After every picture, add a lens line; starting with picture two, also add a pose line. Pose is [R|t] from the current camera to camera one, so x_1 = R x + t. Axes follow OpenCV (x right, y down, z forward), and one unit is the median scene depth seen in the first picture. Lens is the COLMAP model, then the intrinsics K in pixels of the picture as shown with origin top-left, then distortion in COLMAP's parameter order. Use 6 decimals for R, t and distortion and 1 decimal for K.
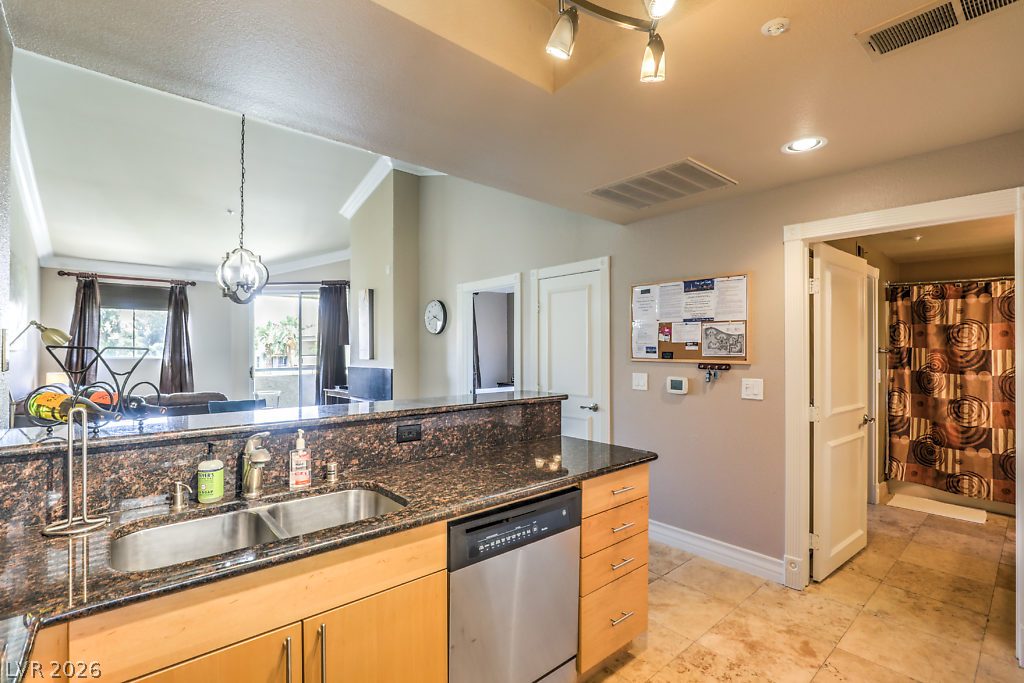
lens RADIAL K [[470.9, 0, 512.5], [0, 470.9, 344.0], [0, 0, 1]] dist [-0.023124, 0.002534]
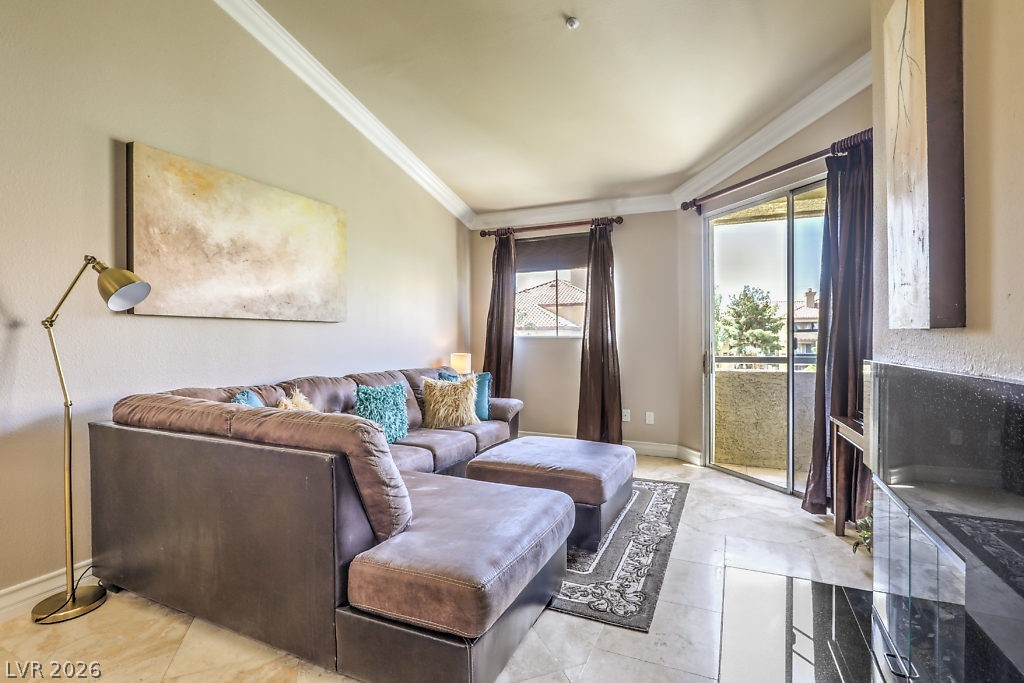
lens RADIAL K [[470.9, 0, 516.3], [0, 470.9, 340.2], [0, 0, 1]] dist [-0.023124, 0.002534]
pose [[0.420456, 0.000394, -0.907313, -0.185433], [0.015598, 0.999849, 0.007663, 0.031049], [0.907179, -0.017374, 0.420386, 0.684946]]
